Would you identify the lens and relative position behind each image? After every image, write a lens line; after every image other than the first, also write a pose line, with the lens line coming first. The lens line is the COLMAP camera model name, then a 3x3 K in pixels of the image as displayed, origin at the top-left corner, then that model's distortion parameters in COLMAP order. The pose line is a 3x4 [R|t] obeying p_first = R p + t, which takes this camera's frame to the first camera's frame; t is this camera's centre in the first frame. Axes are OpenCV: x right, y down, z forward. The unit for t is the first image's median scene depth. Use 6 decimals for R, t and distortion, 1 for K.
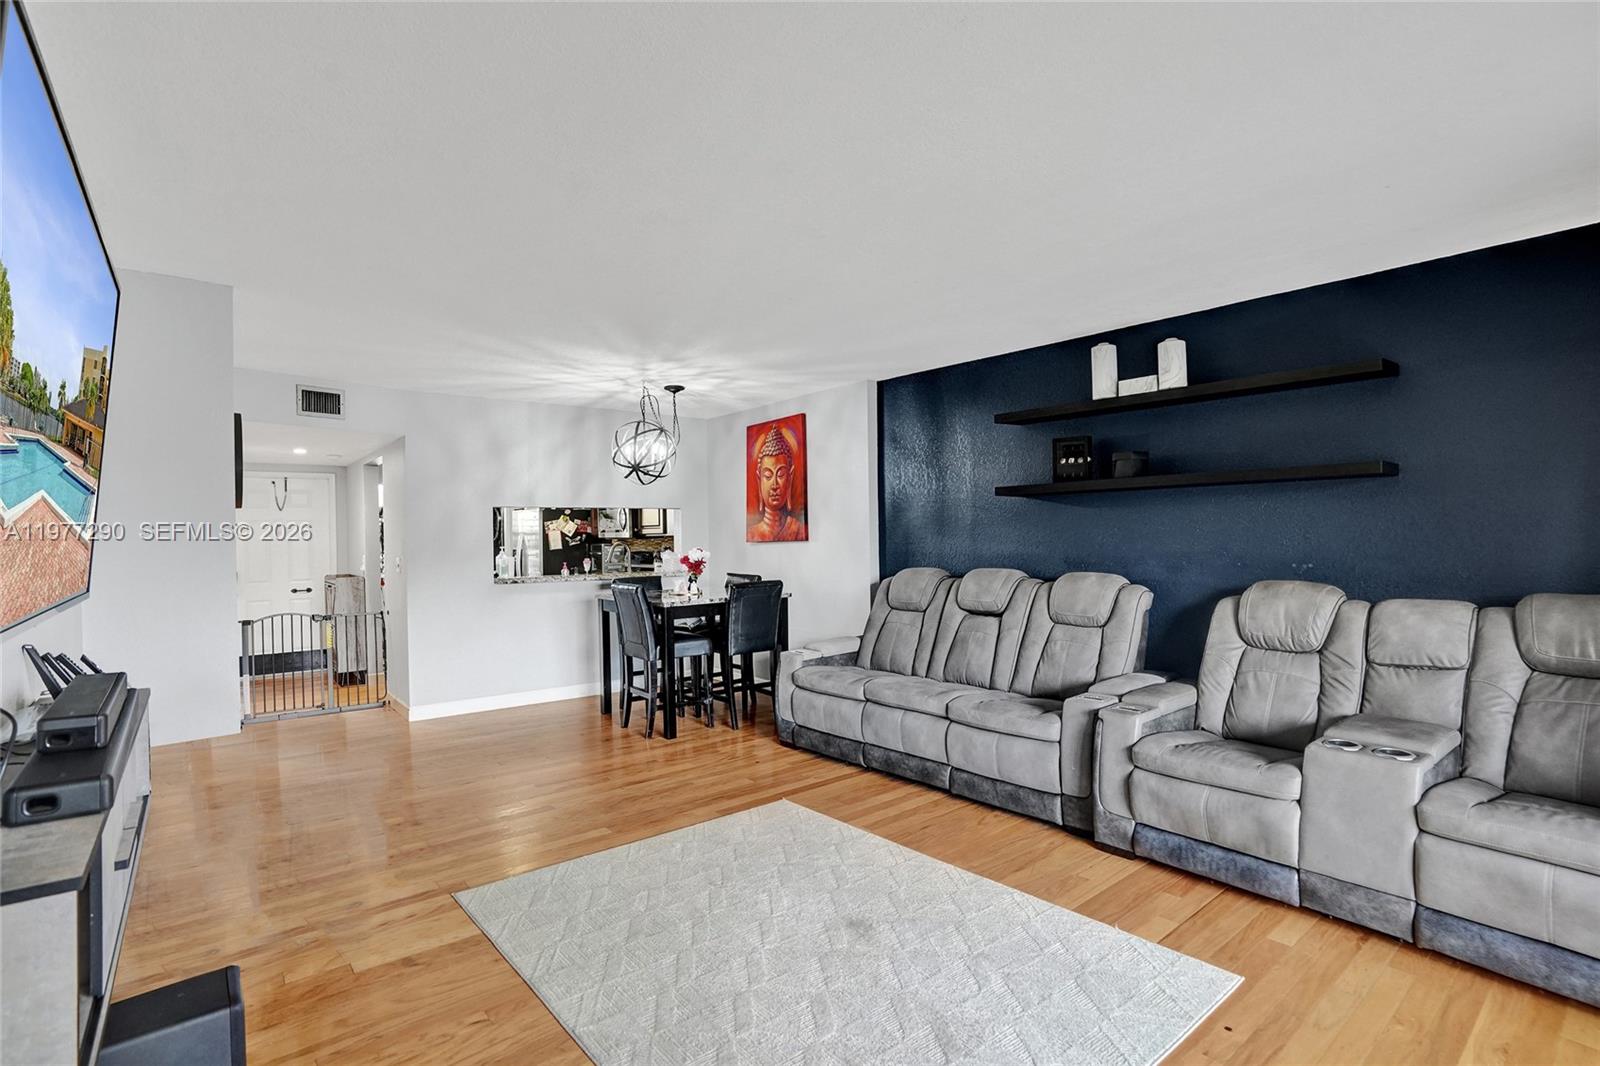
lens RADIAL K [[743.6, 0, 791.7], [0, 743.6, 536.1], [0, 0, 1]] dist [-0.044413, 0.020556]
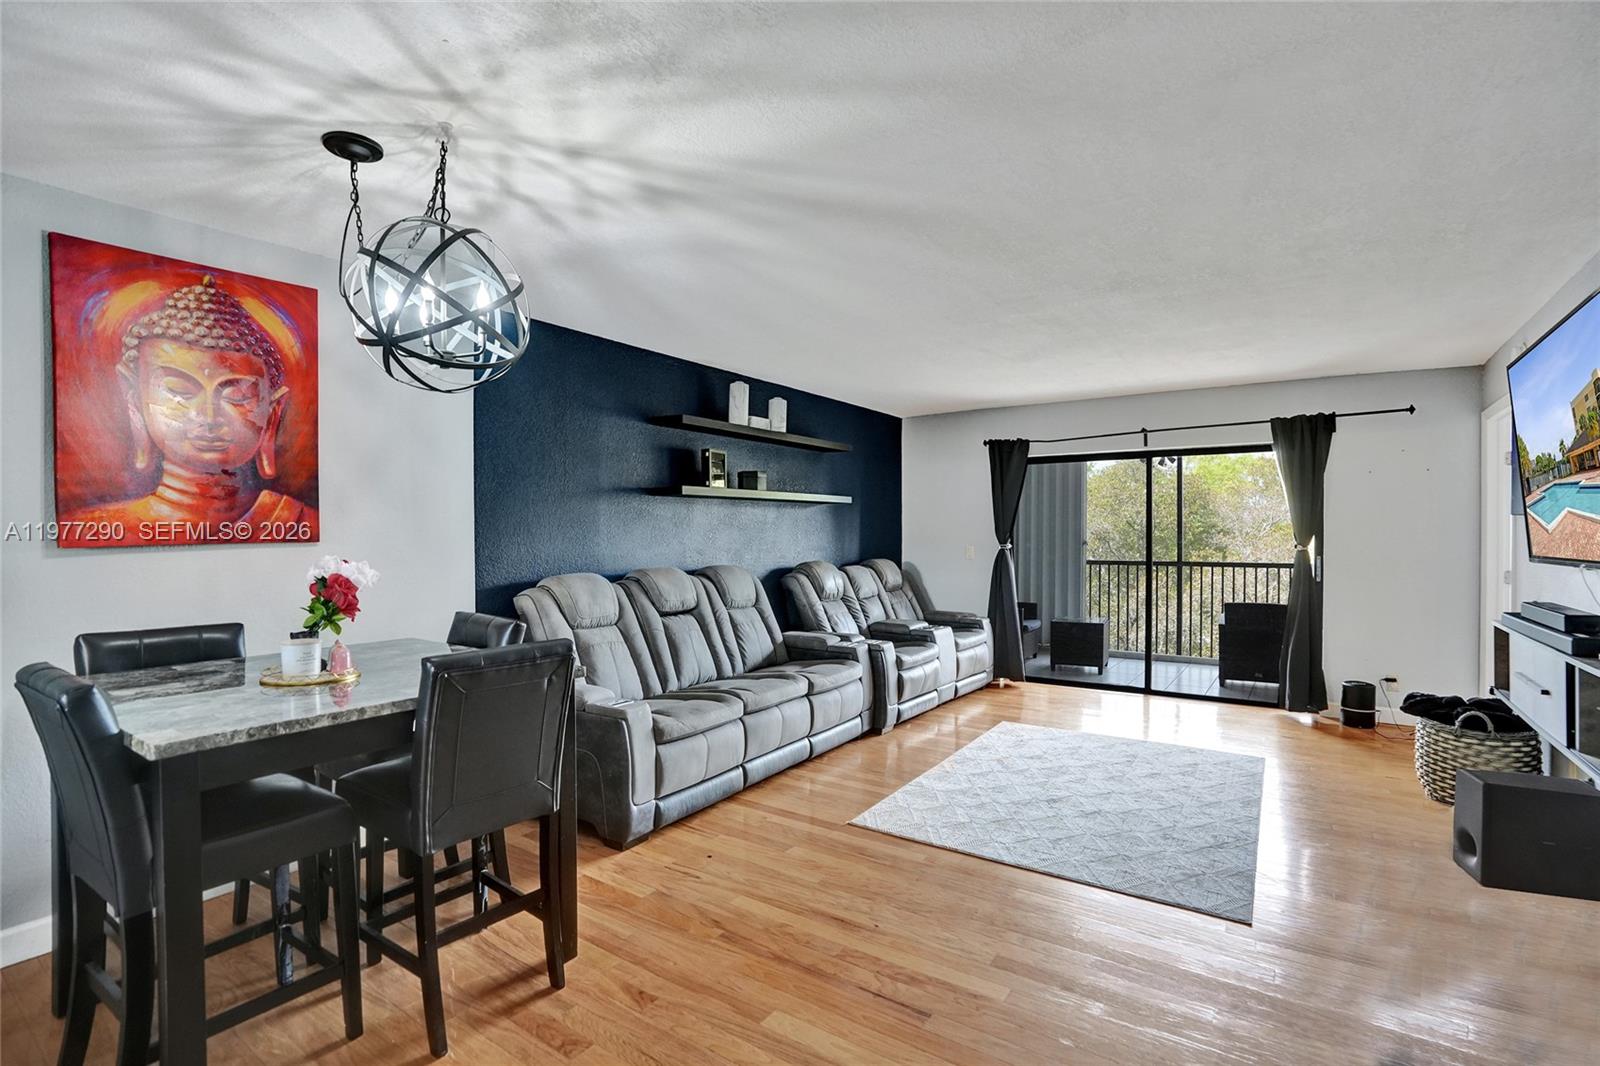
lens RADIAL K [[743.6, 0, 791.7], [0, 743.6, 536.1], [0, 0, 1]] dist [-0.044413, 0.020556]
pose [[-0.254868, 0.008561, 0.966938, -0.791853], [0.007592, 0.999948, -0.006852, 0.011726], [-0.966946, 0.005595, -0.254919, 1.184373]]
